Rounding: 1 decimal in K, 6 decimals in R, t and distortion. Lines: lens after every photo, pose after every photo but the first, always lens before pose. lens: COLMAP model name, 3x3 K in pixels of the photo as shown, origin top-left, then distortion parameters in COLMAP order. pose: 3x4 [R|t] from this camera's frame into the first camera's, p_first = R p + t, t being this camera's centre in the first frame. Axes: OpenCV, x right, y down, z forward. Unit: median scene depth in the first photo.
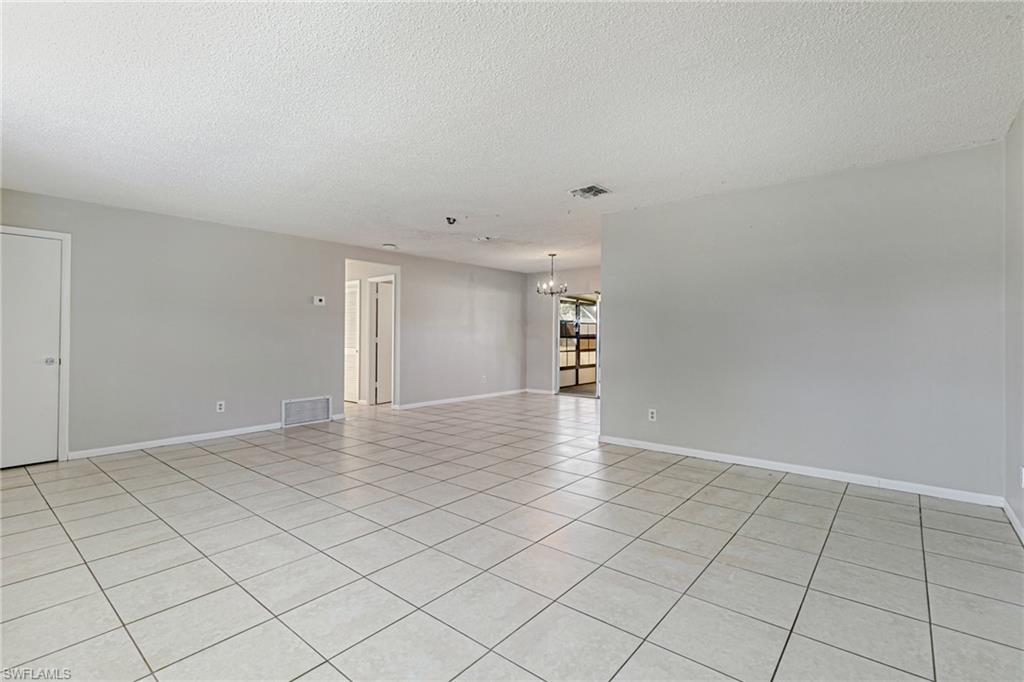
lens RADIAL K [[469.9, 0, 515.1], [0, 469.9, 336.2], [0, 0, 1]] dist [0.011308, -0.003285]
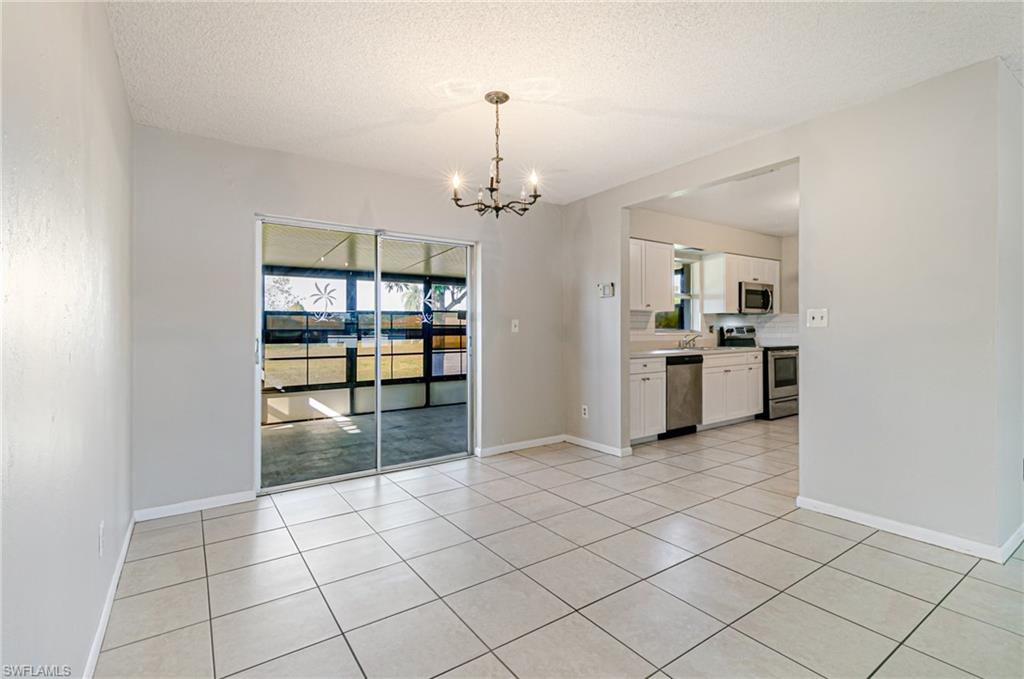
lens RADIAL K [[469.9, 0, 512.8], [0, 469.9, 333.6], [0, 0, 1]] dist [0.011308, -0.003285]
pose [[0.269018, -0.009483, 0.963089, -0.217740], [0.011294, 0.999914, 0.006691, -0.000072], [-0.963069, 0.009077, 0.269102, 0.758442]]
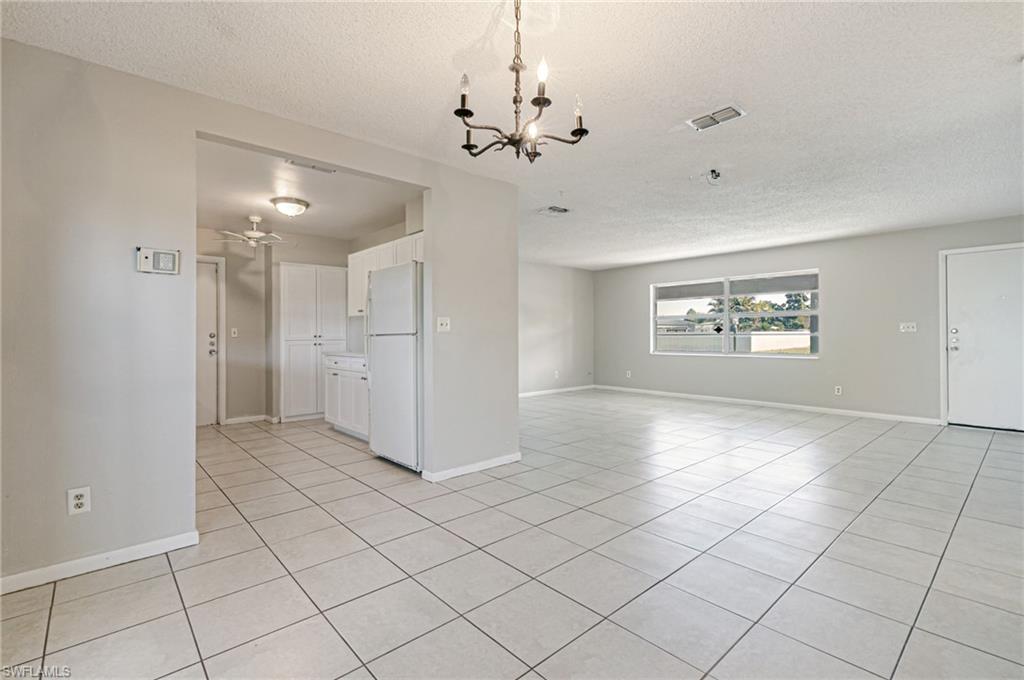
lens RADIAL K [[469.9, 0, 513.1], [0, 469.9, 336.4], [0, 0, 1]] dist [0.011308, -0.003285]
pose [[-0.990438, 0.002061, 0.137942, 0.040065], [0.002908, 0.999978, 0.005942, 0.002042], [-0.137927, 0.006287, -0.990422, 1.039854]]
